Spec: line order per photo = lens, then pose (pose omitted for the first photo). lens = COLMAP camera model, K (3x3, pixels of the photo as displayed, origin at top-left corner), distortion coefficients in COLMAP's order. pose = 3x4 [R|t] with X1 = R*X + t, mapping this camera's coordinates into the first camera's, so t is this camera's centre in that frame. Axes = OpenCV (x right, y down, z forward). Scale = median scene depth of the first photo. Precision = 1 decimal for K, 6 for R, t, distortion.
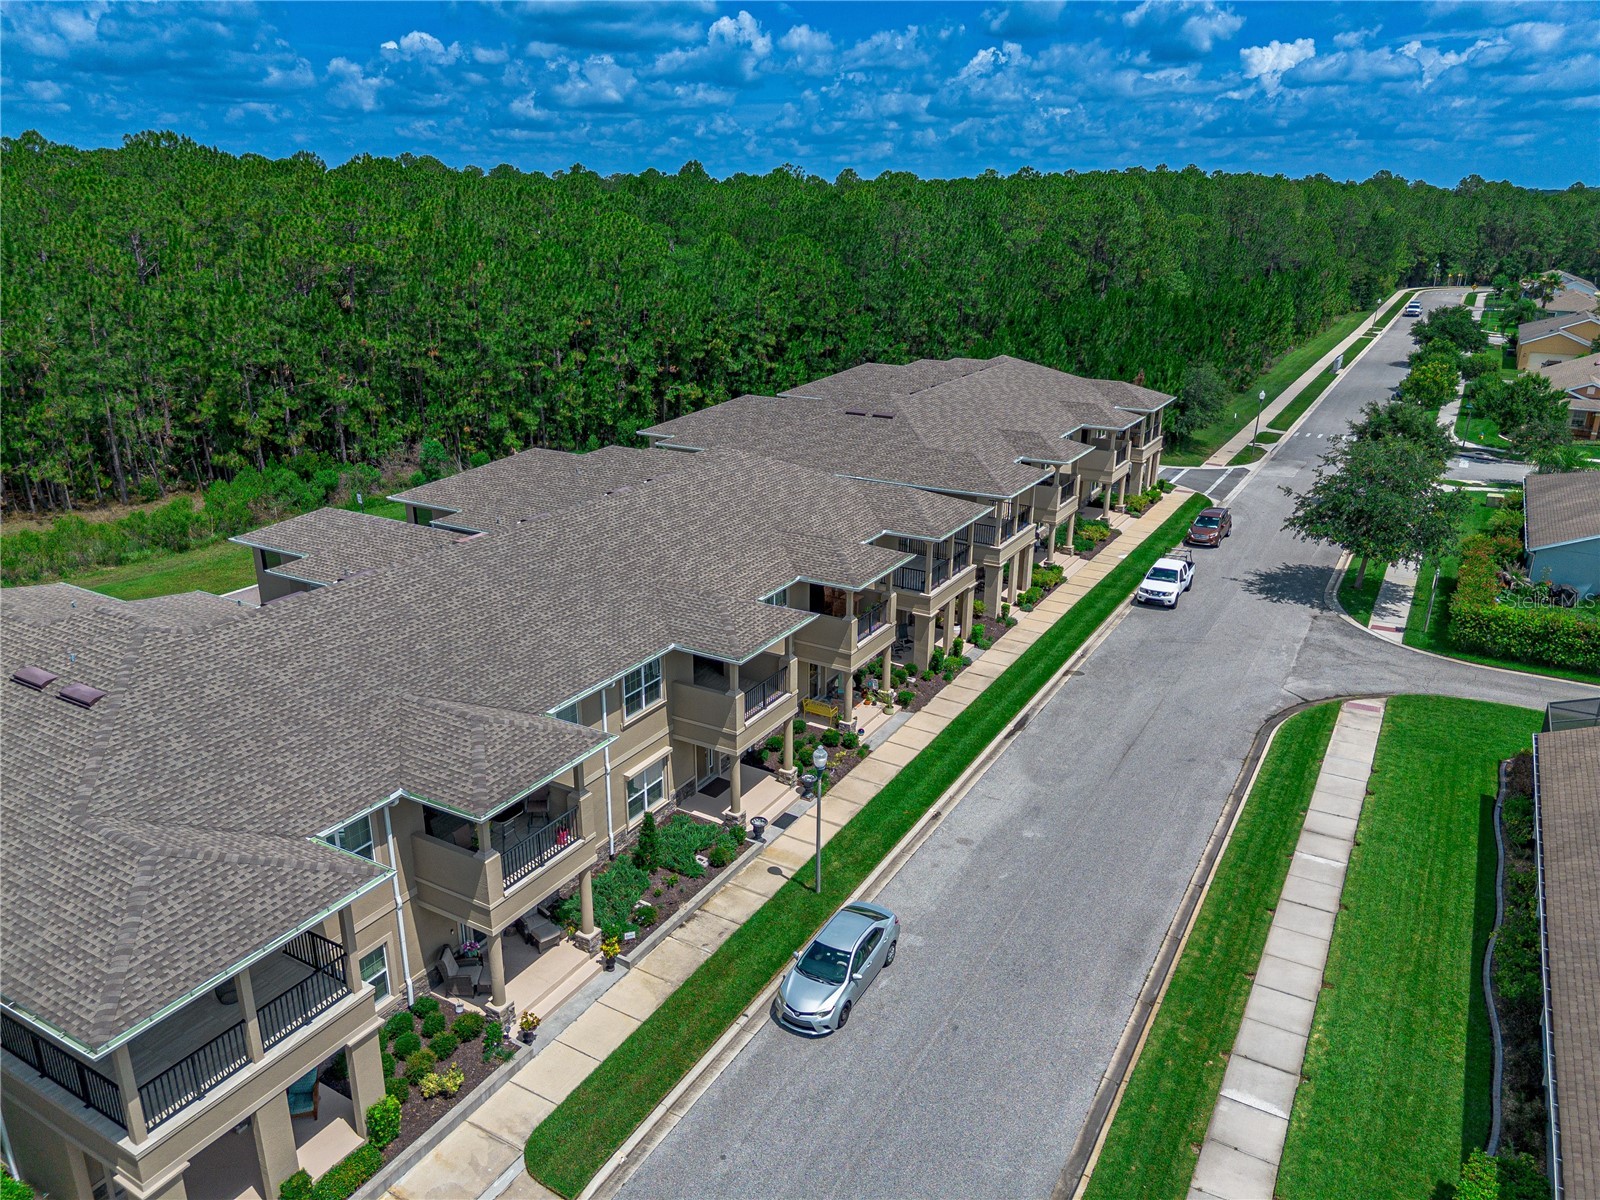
lens RADIAL K [[1127.6, 0, 800.0], [0, 1127.6, 600.0], [0, 0, 1]] dist [0.076262, -0.076431]
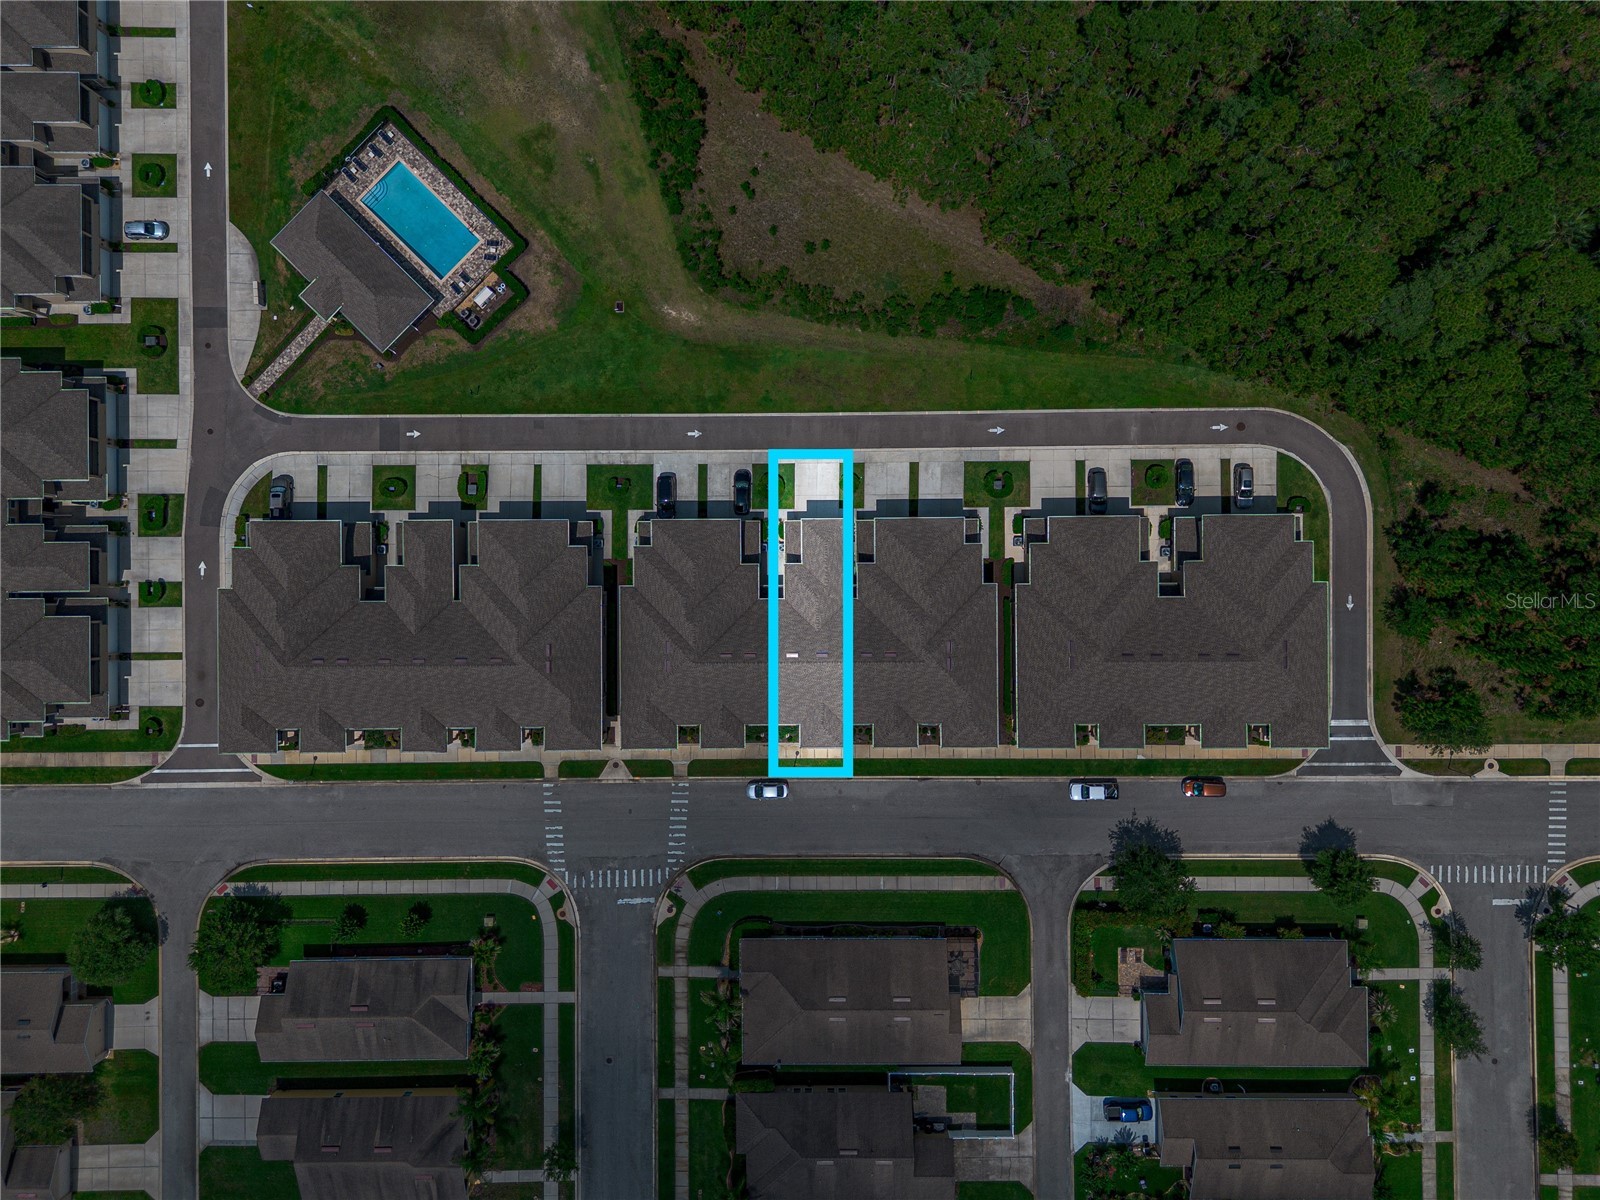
lens RADIAL K [[1127.6, 0, 800.0], [0, 1127.6, 600.0], [0, 0, 1]] dist [0.076262, -0.076431]
pose [[0.508218, 0.861205, -0.006297, -0.379143], [-0.275868, 0.169714, 0.946094, -2.947950], [0.815850, -0.479085, 0.323831, 0.068684]]
